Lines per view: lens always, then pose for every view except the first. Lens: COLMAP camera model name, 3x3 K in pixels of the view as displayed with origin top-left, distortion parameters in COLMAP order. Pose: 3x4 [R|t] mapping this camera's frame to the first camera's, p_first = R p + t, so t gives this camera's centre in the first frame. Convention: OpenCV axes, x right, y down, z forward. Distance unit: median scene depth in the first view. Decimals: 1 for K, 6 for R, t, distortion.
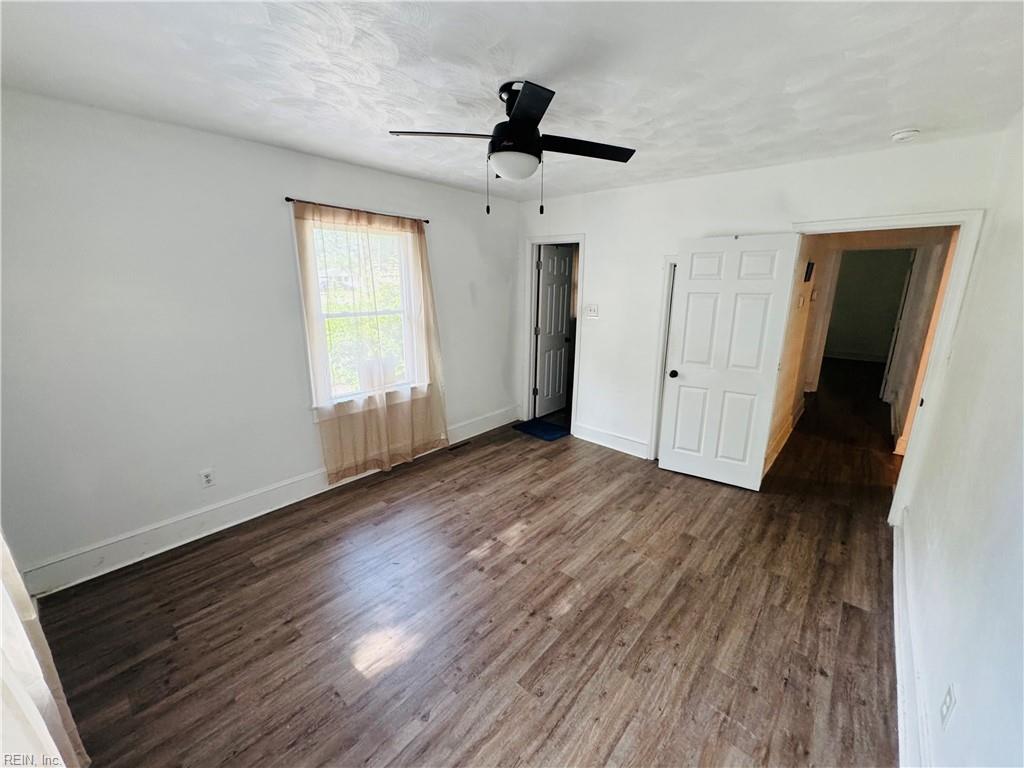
lens RADIAL K [[407.8, 0, 511.1], [0, 407.8, 383.9], [0, 0, 1]] dist [-0.002964, 0.000096]
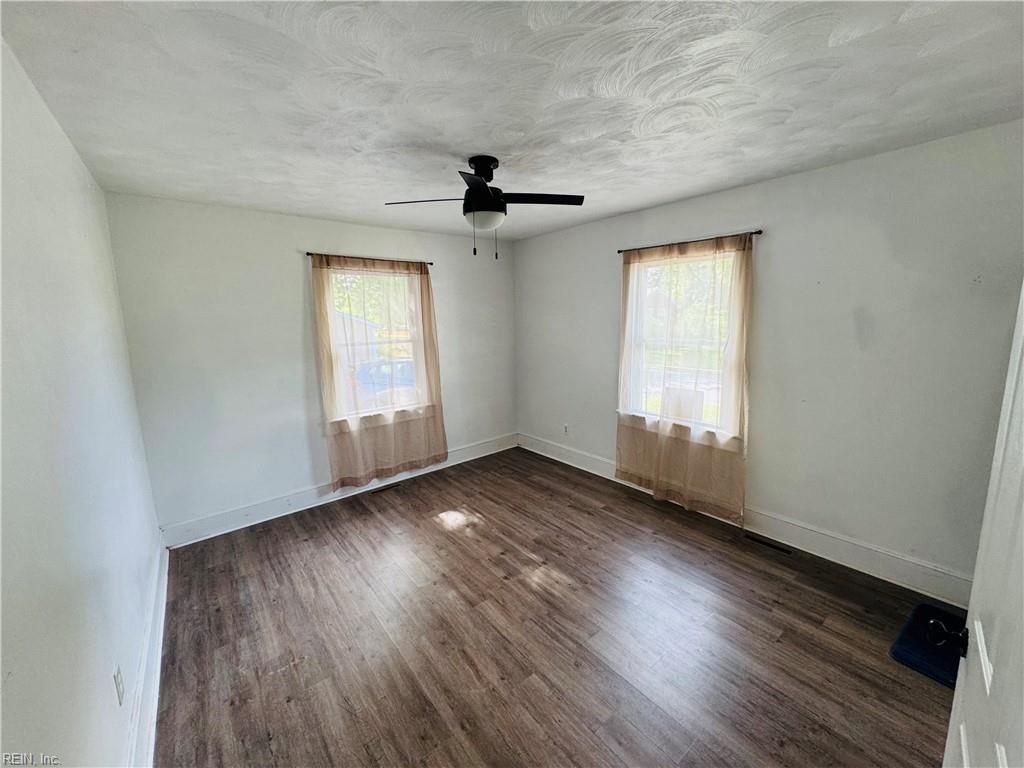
lens RADIAL K [[407.8, 0, 512.5], [0, 407.8, 382.4], [0, 0, 1]] dist [-0.002964, 0.000096]
pose [[-0.172365, 0.152868, -0.973099, 0.850941], [-0.223067, 0.956163, 0.189719, -0.210723], [0.959443, 0.249767, -0.130710, 0.909289]]
